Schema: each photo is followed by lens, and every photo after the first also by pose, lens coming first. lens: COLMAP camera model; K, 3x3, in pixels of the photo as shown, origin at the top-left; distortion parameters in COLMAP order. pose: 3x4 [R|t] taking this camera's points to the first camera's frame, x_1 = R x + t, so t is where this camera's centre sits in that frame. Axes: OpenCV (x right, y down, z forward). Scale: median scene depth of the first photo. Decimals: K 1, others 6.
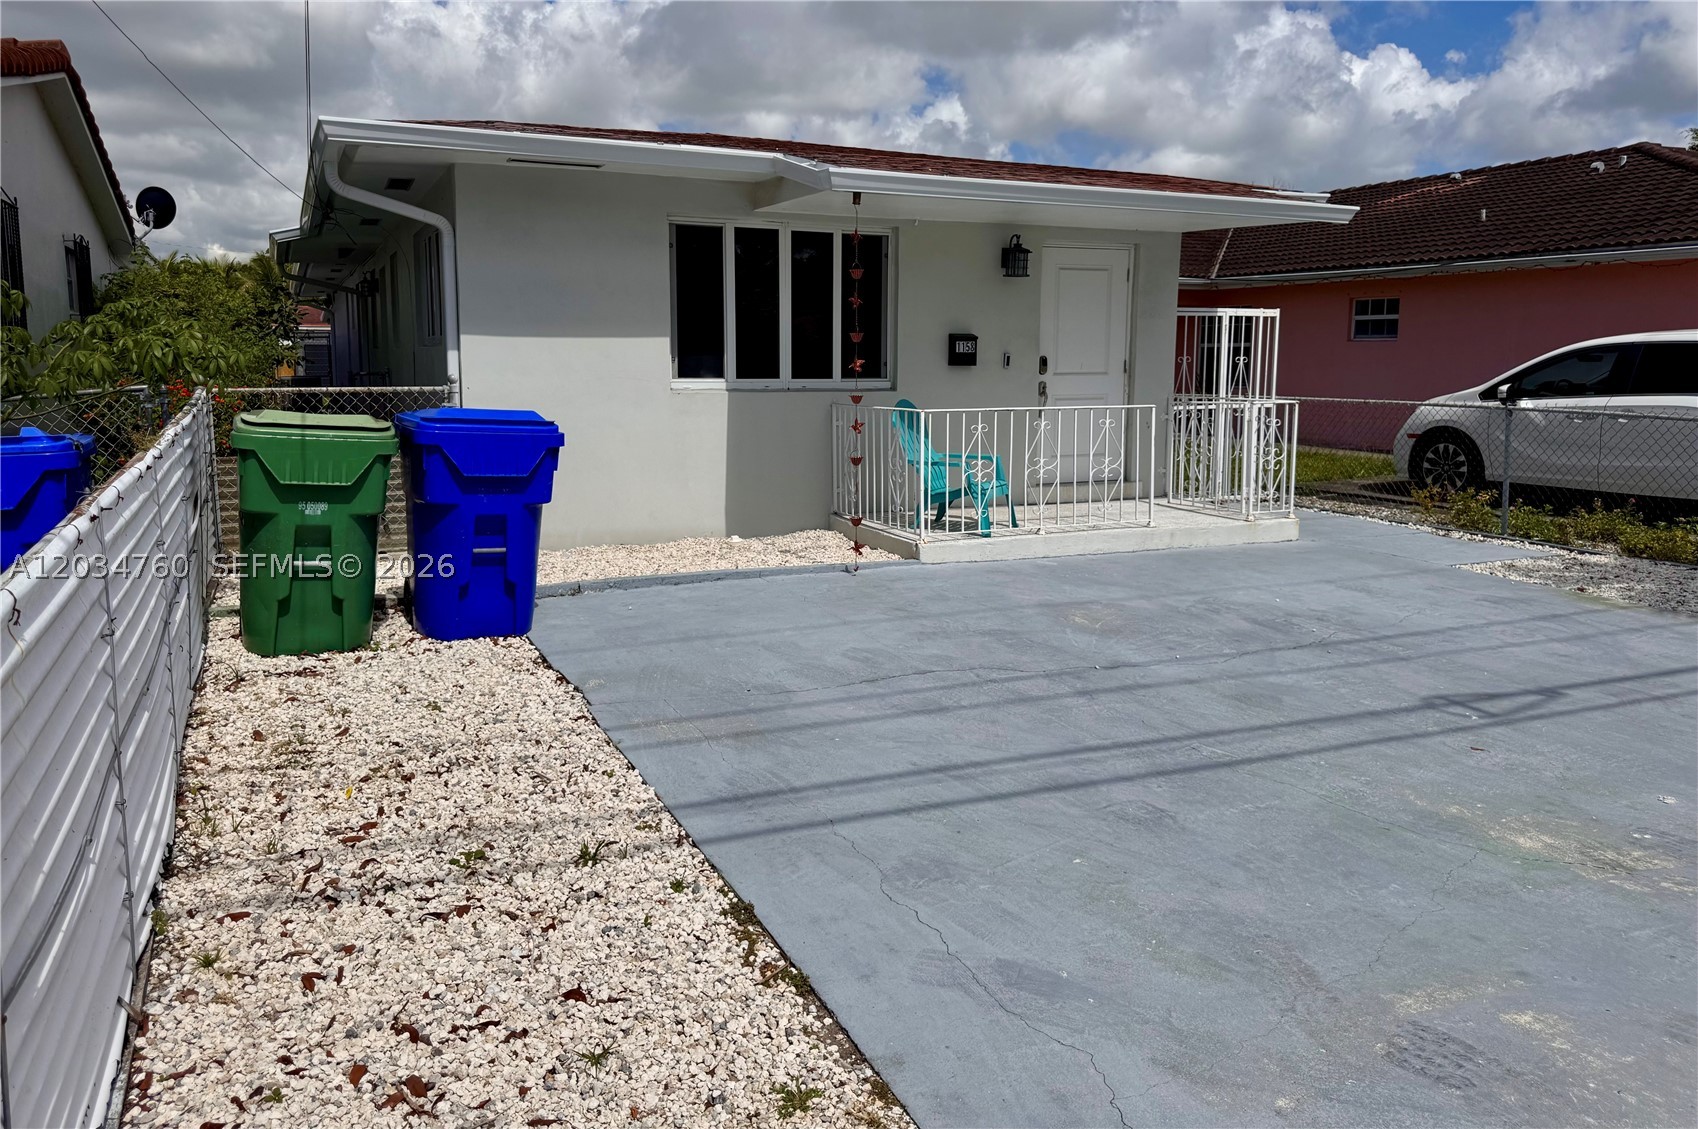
lens RADIAL K [[1251.4, 0, 850.0], [0, 1251.4, 553.4], [0, 0, 1]] dist [0.006493, -0.009279]
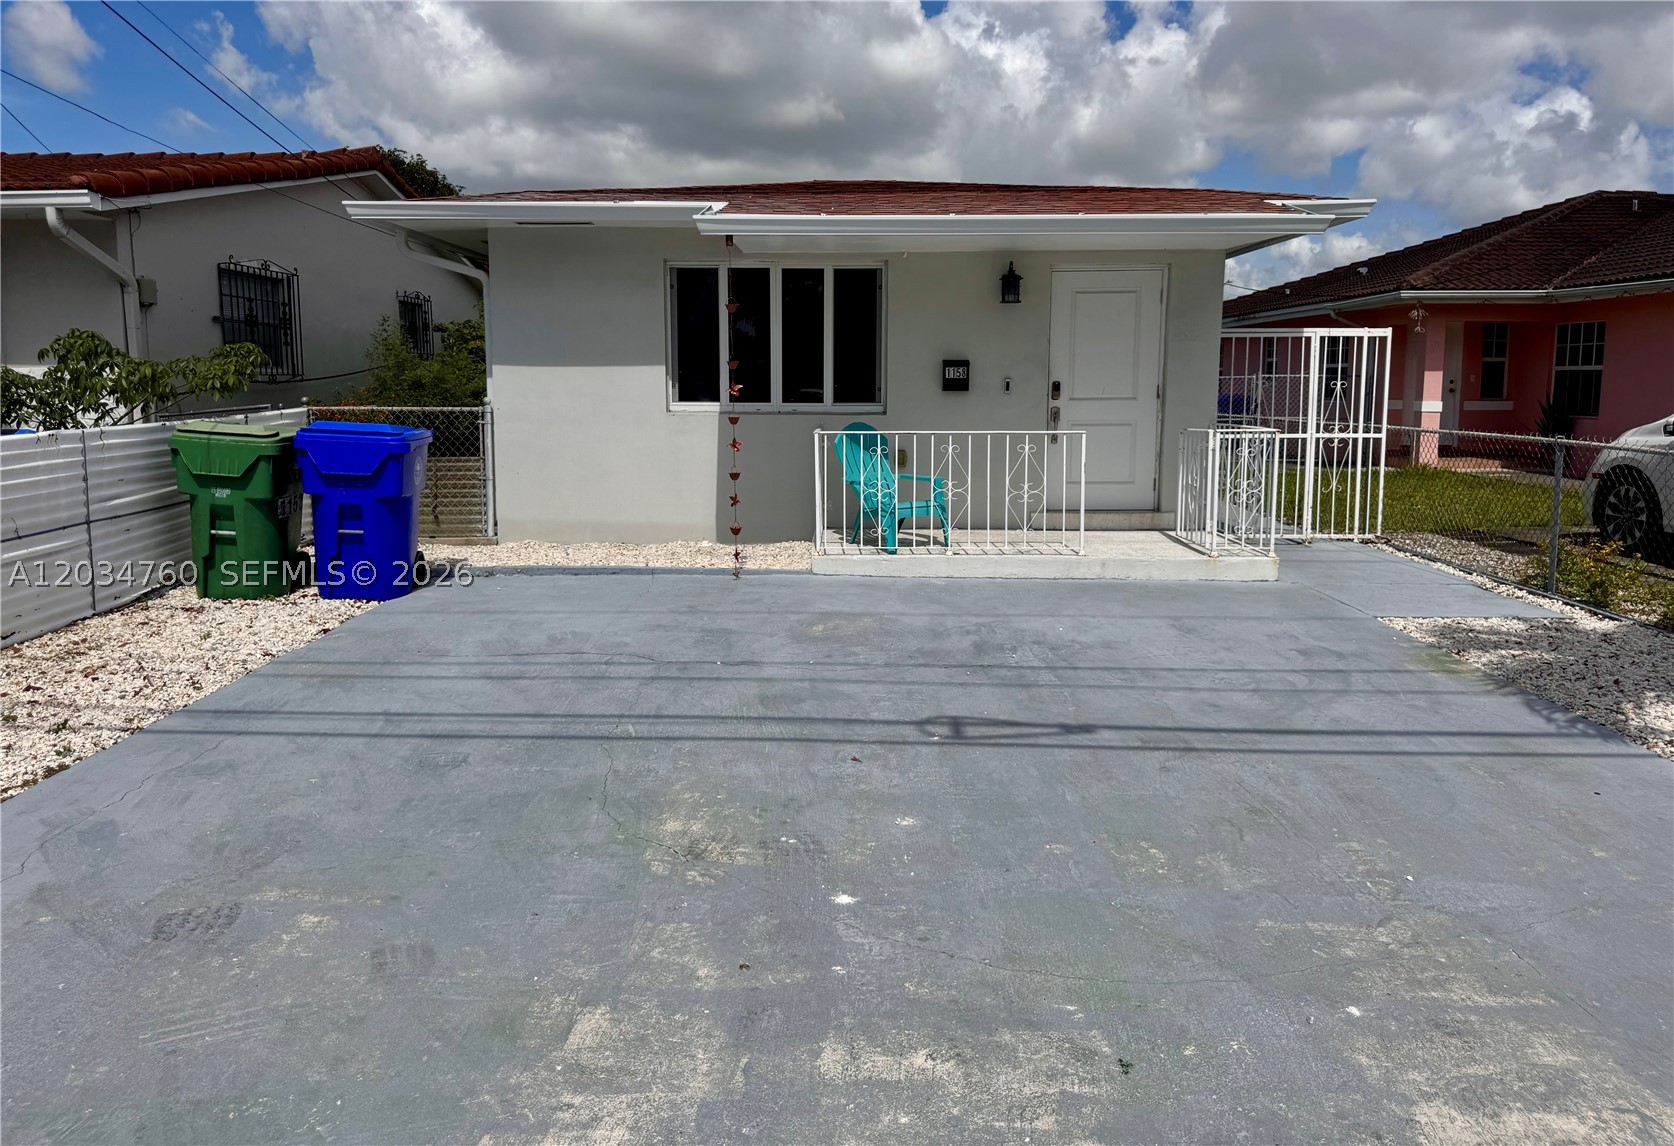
lens RADIAL K [[1249.4, 0, 839.5], [0, 1249.4, 559.3], [0, 0, 1]] dist [0.025736, -0.048134]
pose [[0.899095, 0.057187, -0.434001, 0.496701], [-0.065561, 0.997839, -0.004338, -0.001110], [0.432815, 0.032354, 0.900902, 0.039197]]
